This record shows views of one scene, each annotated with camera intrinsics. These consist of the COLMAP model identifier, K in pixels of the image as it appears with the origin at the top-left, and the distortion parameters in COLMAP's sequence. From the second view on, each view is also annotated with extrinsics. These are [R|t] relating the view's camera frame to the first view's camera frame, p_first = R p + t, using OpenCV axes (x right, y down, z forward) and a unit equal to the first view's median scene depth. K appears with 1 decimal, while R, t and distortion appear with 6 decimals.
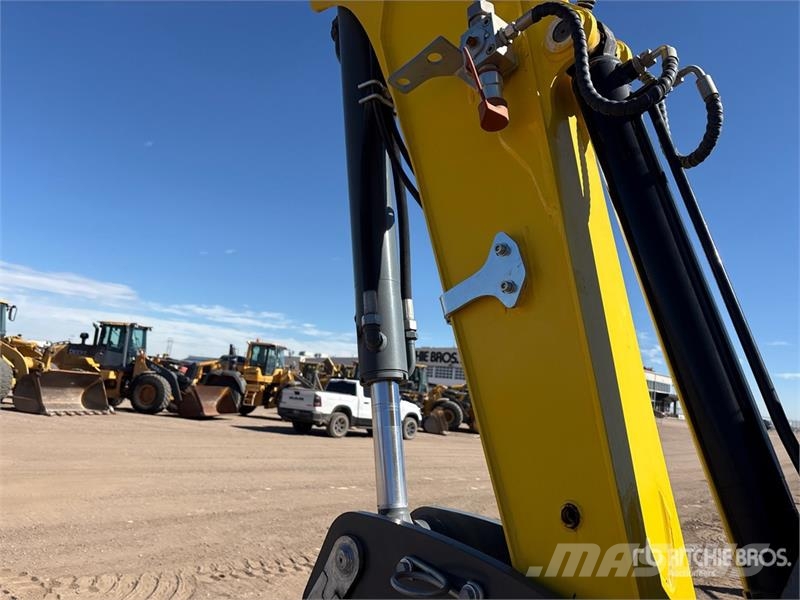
lens RADIAL K [[602.0, 0, 400.0], [0, 602.0, 300.0], [0, 0, 1]] dist [0.012523, 0.001419]
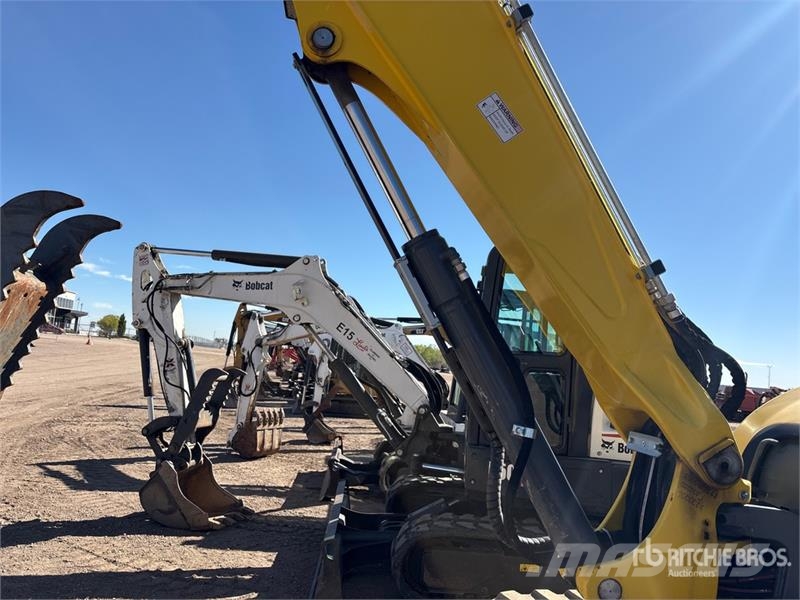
lens RADIAL K [[604.8, 0, 400.2], [0, 604.8, 294.5], [0, 0, 1]] dist [0.052039, -0.069790]
pose [[0.617291, 0.040441, 0.785695, -0.103133], [-0.140004, 0.988384, 0.059123, -0.139479], [-0.774177, -0.146497, 0.615783, -1.135600]]
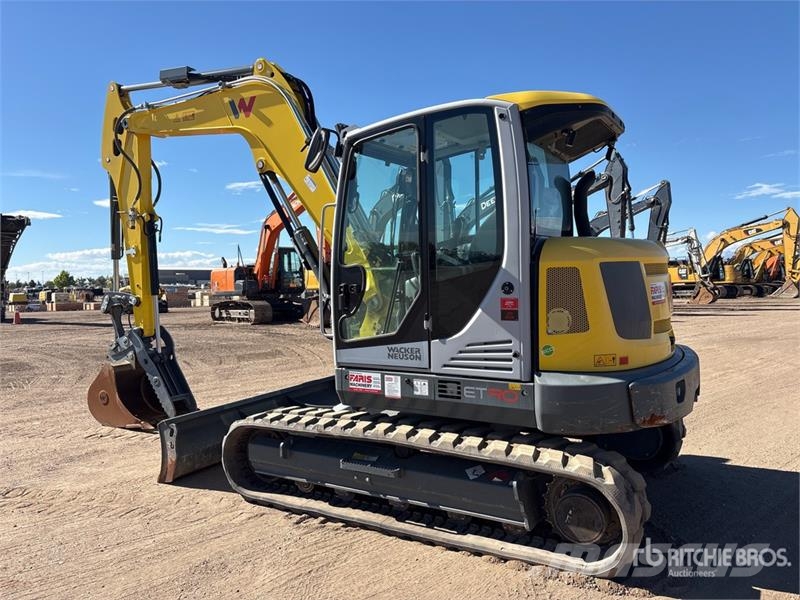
lens RADIAL K [[604.8, 0, 400.2], [0, 604.8, 294.5], [0, 0, 1]] dist [0.052039, -0.069790]
pose [[0.938478, -0.119676, 0.323939, 0.341835], [0.048748, 0.974549, 0.218809, -0.635638], [-0.341881, -0.189556, 0.920427, -4.340335]]
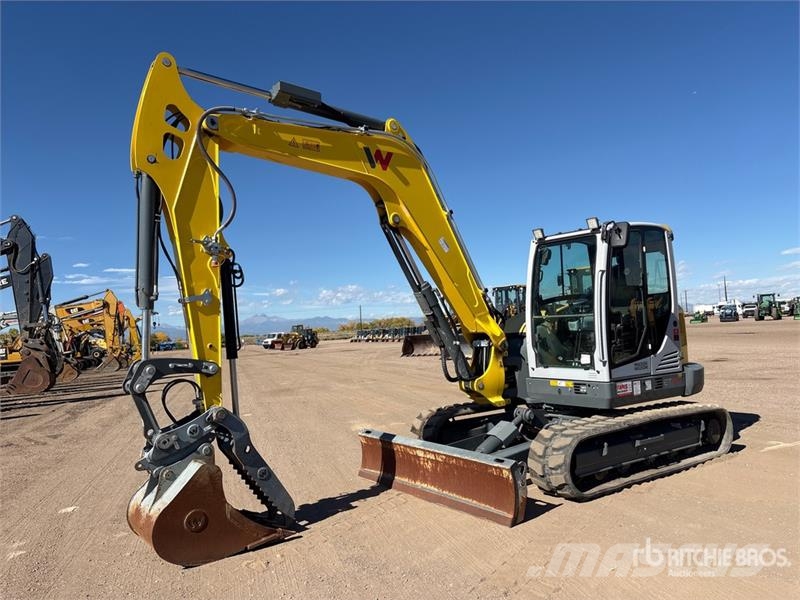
lens RADIAL K [[604.8, 0, 400.2], [0, 604.8, 294.5], [0, 0, 1]] dist [0.052039, -0.069790]
pose [[0.070702, -0.037167, 0.996805, -3.351272], [-0.112420, 0.992642, 0.044985, -0.304259], [-0.991142, -0.115241, 0.066003, -0.376617]]
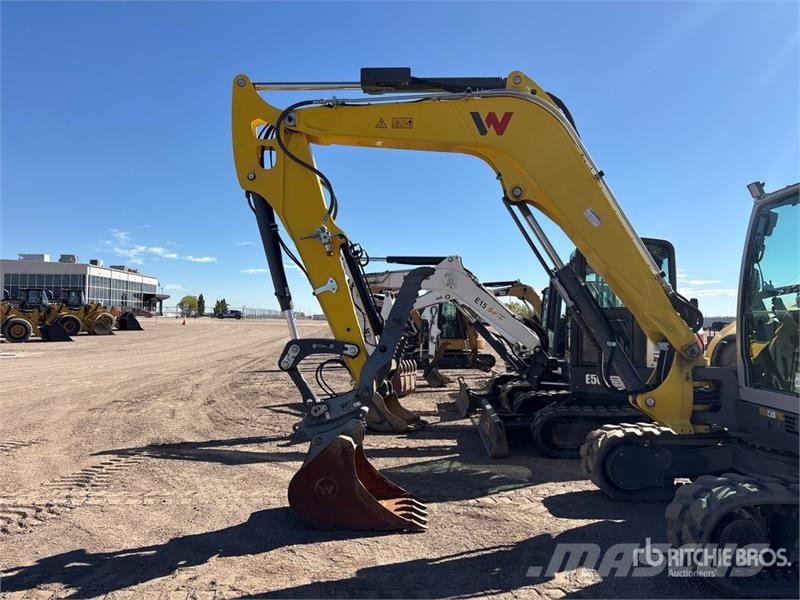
lens RADIAL K [[604.8, 0, 400.2], [0, 604.8, 294.5], [0, 0, 1]] dist [0.052039, -0.069790]
pose [[0.688378, -0.063645, 0.722555, -2.178959], [-0.048601, 0.989857, 0.133493, -0.477623], [-0.723722, -0.127011, 0.678303, -2.006367]]
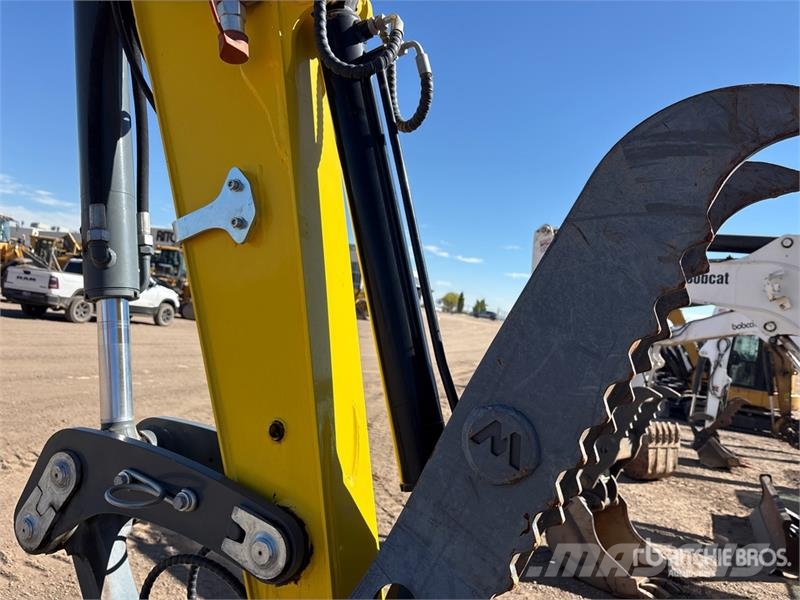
lens RADIAL K [[604.8, 0, 400.2], [0, 604.8, 294.5], [0, 0, 1]] dist [0.052039, -0.069790]
pose [[0.927877, 0.033638, 0.371367, 0.035857], [-0.098118, 0.982852, 0.156127, -0.064435], [-0.359746, -0.181304, 0.915266, -0.068242]]
